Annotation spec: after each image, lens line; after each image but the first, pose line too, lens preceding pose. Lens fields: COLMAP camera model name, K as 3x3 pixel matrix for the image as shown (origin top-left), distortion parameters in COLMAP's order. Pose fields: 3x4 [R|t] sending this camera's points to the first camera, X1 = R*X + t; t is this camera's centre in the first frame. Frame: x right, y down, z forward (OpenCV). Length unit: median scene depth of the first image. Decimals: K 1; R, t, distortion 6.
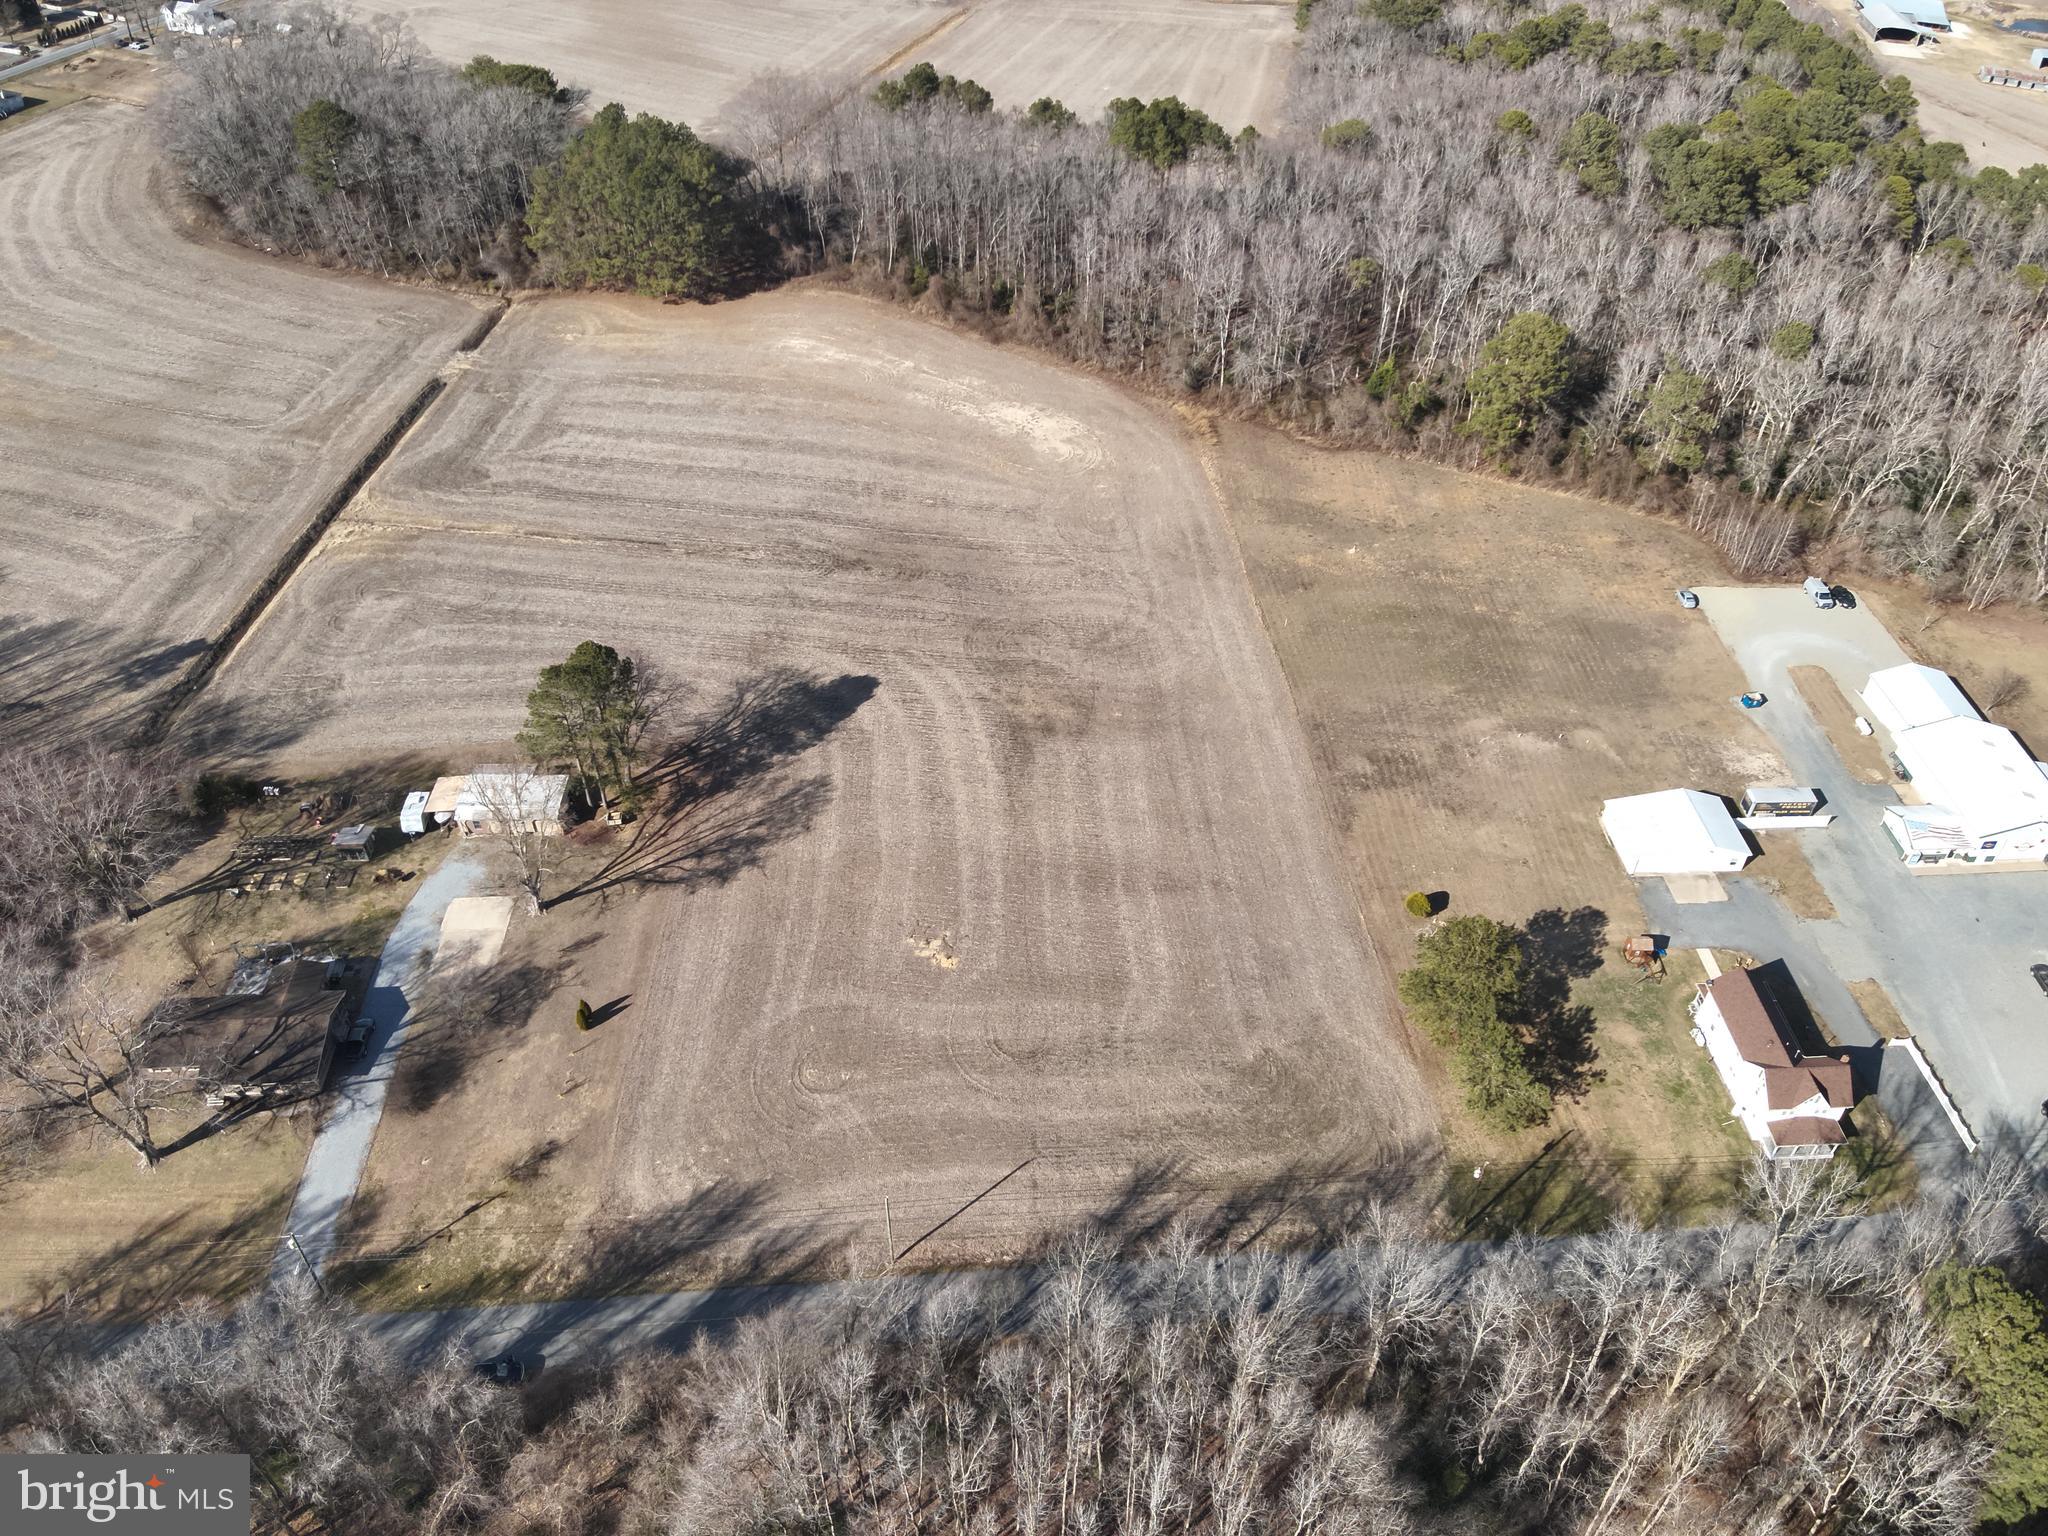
lens RADIAL K [[1476.8, 0, 1018.5], [0, 1476.8, 766.1], [0, 0, 1]] dist [0.136613, -0.251768]
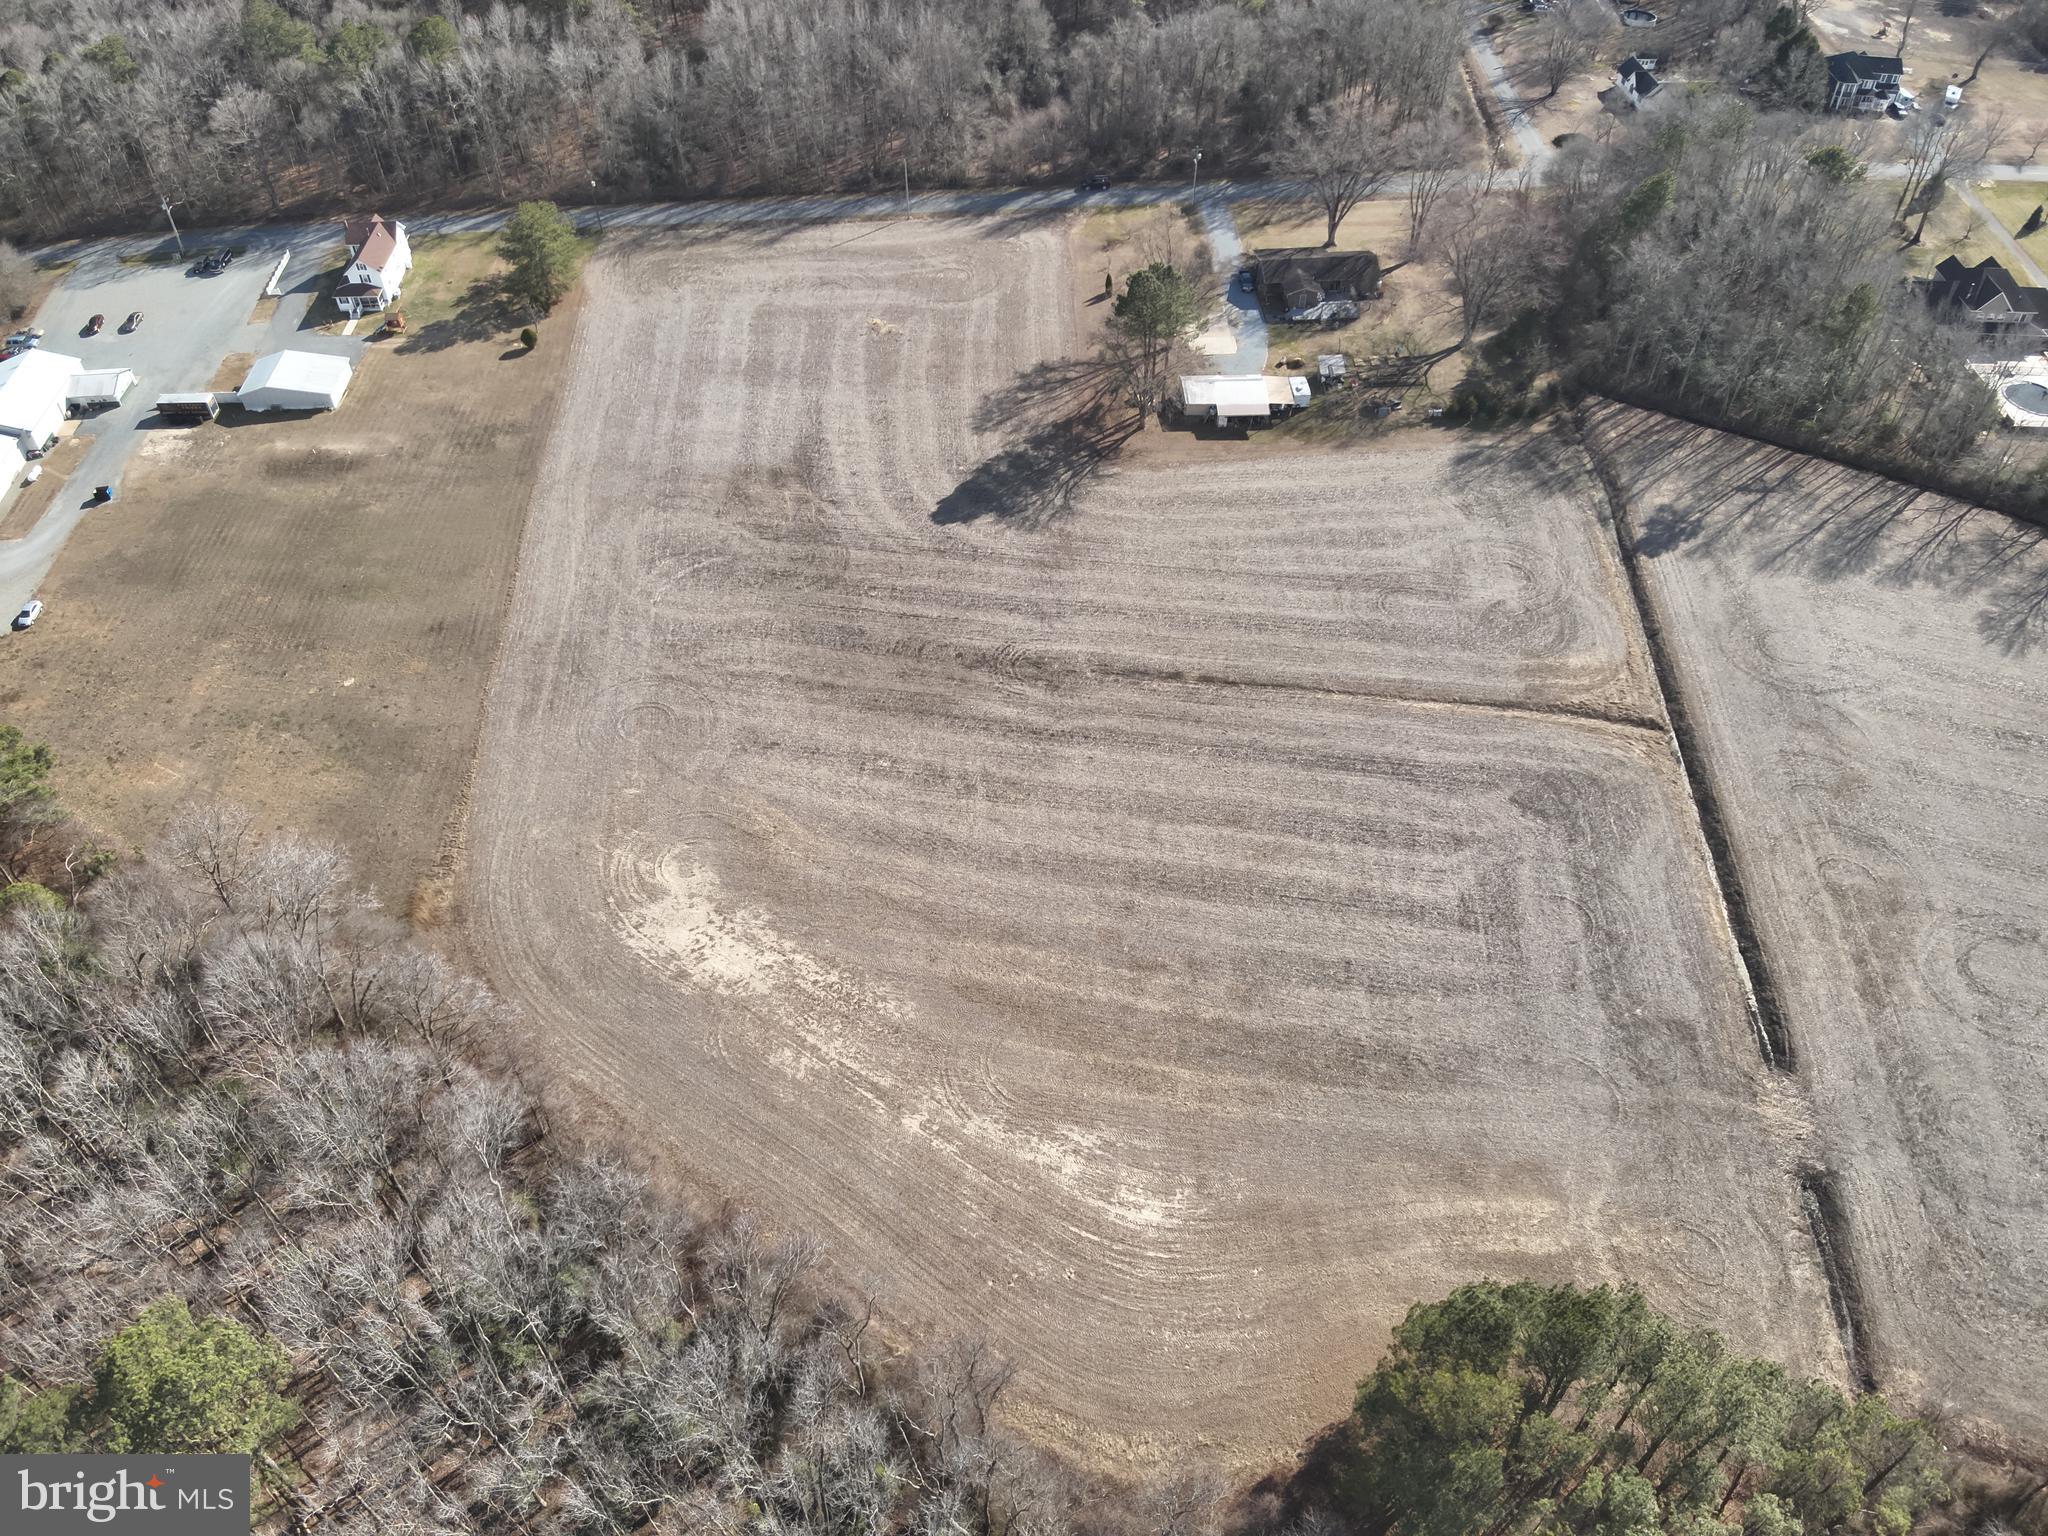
lens RADIAL K [[1476.8, 0, 1018.5], [0, 1476.8, 766.1], [0, 0, 1]] dist [0.136613, -0.251768]
pose [[-0.999963, 0.008398, 0.001743, -0.167812], [0.002092, 0.041696, 0.999128, -1.174103], [0.008318, 0.999095, -0.041712, 1.342356]]
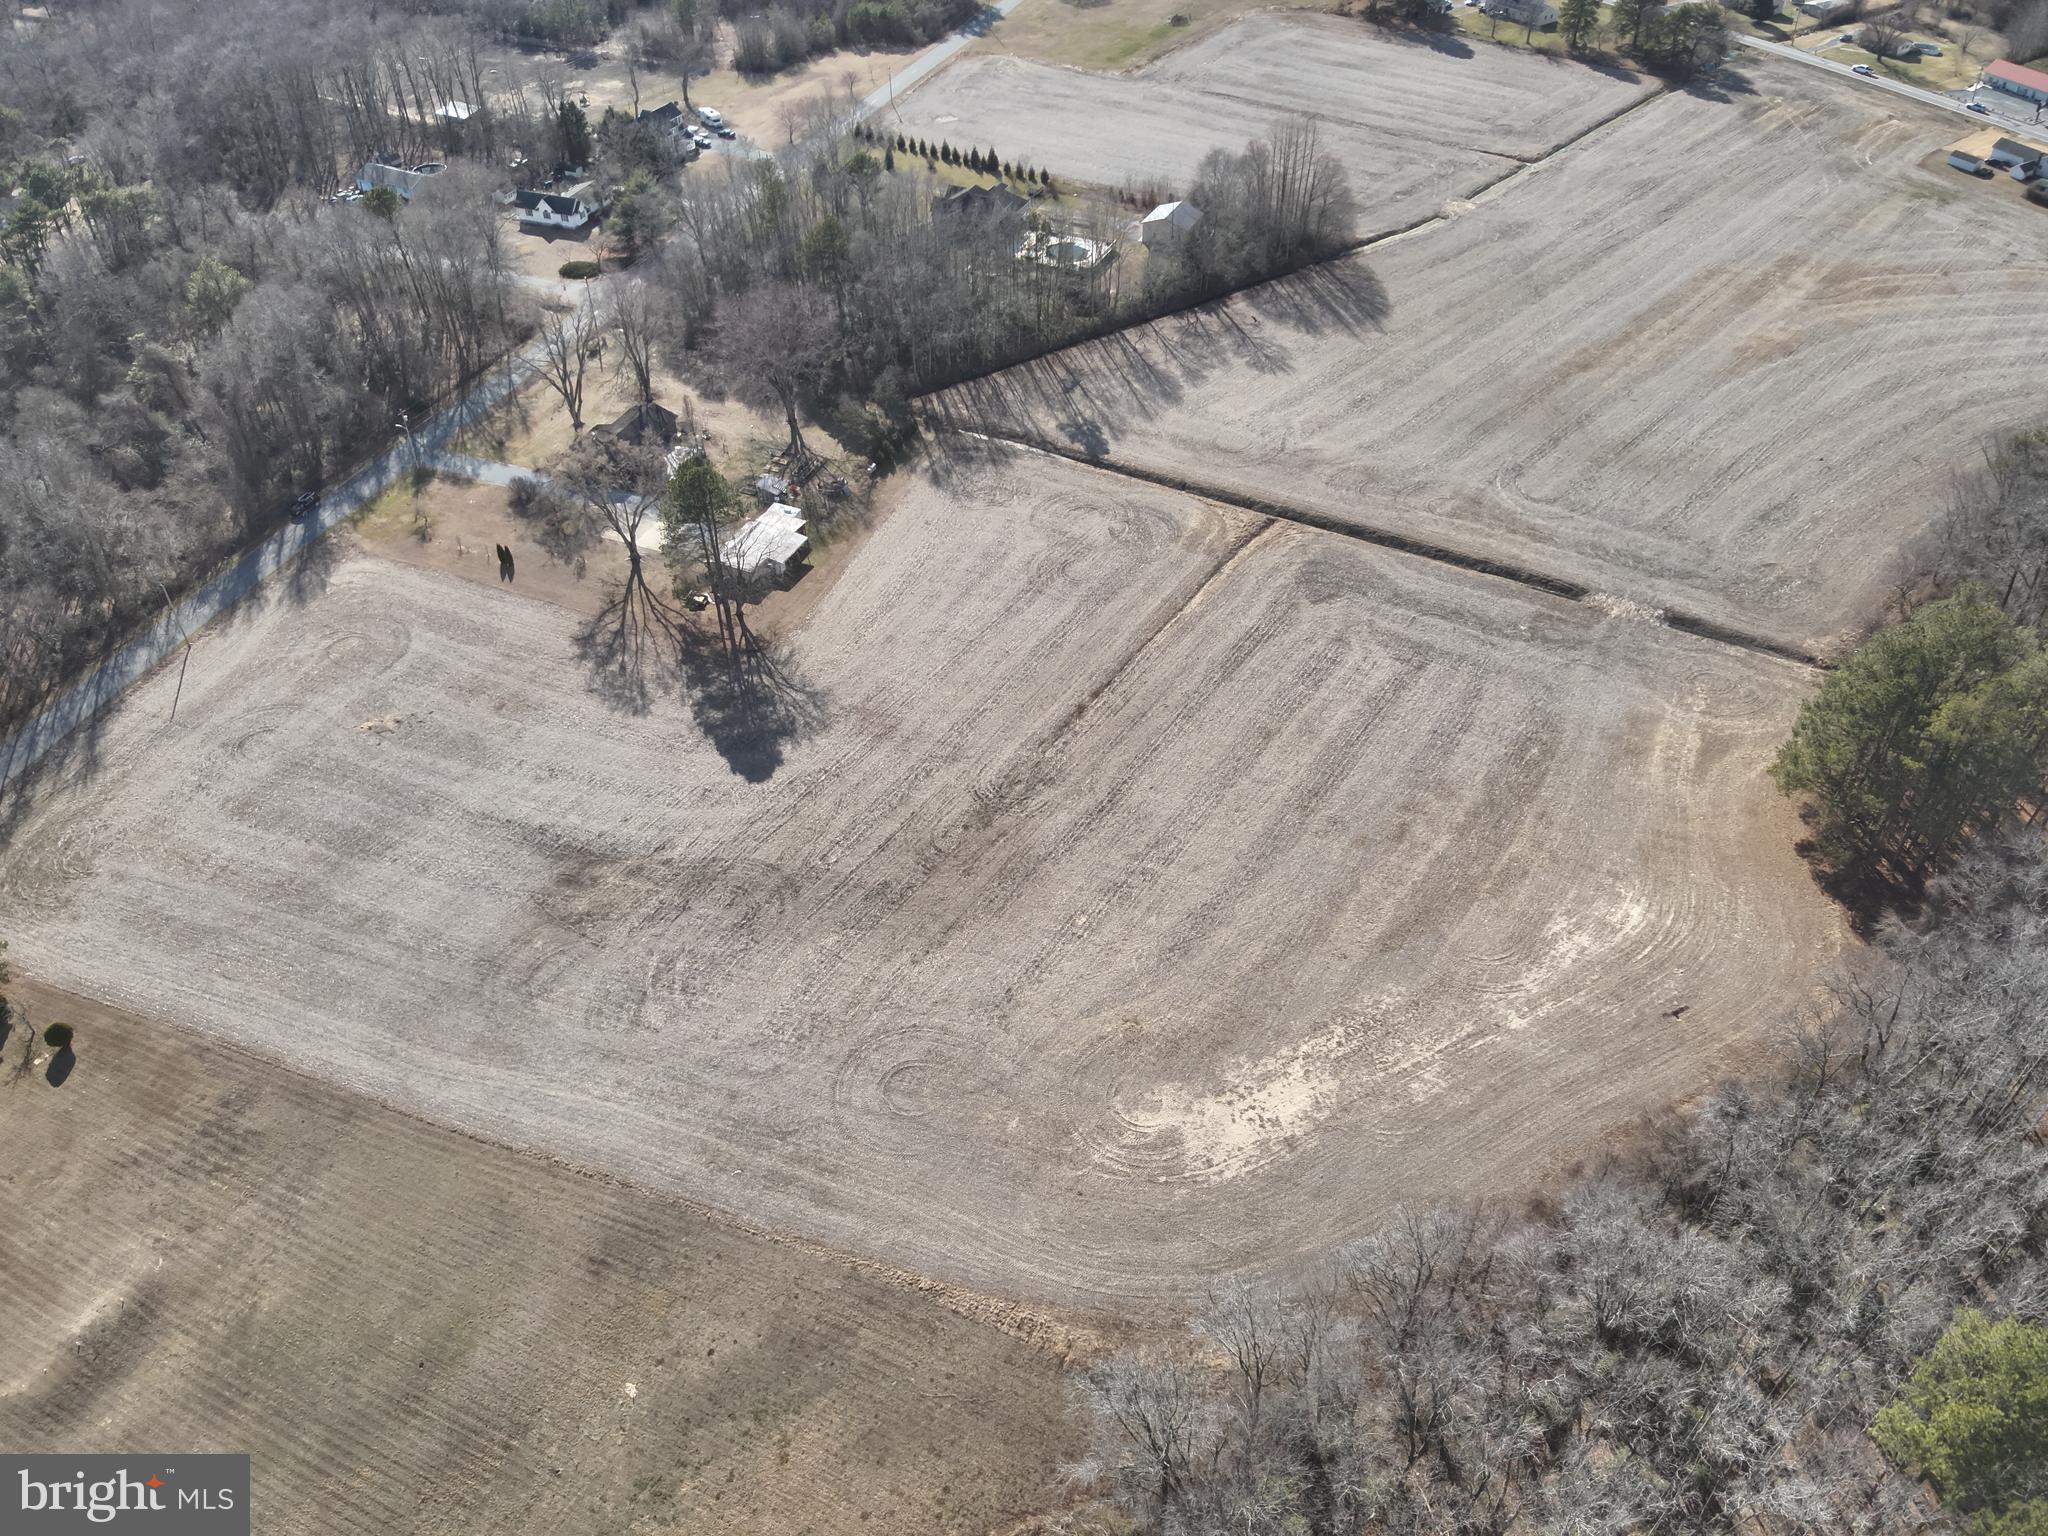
lens RADIAL K [[1476.8, 0, 1018.5], [0, 1476.8, 766.1], [0, 0, 1]] dist [0.136613, -0.251768]
pose [[-0.416734, 0.607523, -0.676202, 0.502265], [-0.593515, 0.381592, 0.708610, -0.899765], [0.688530, 0.696637, 0.201552, 1.019962]]
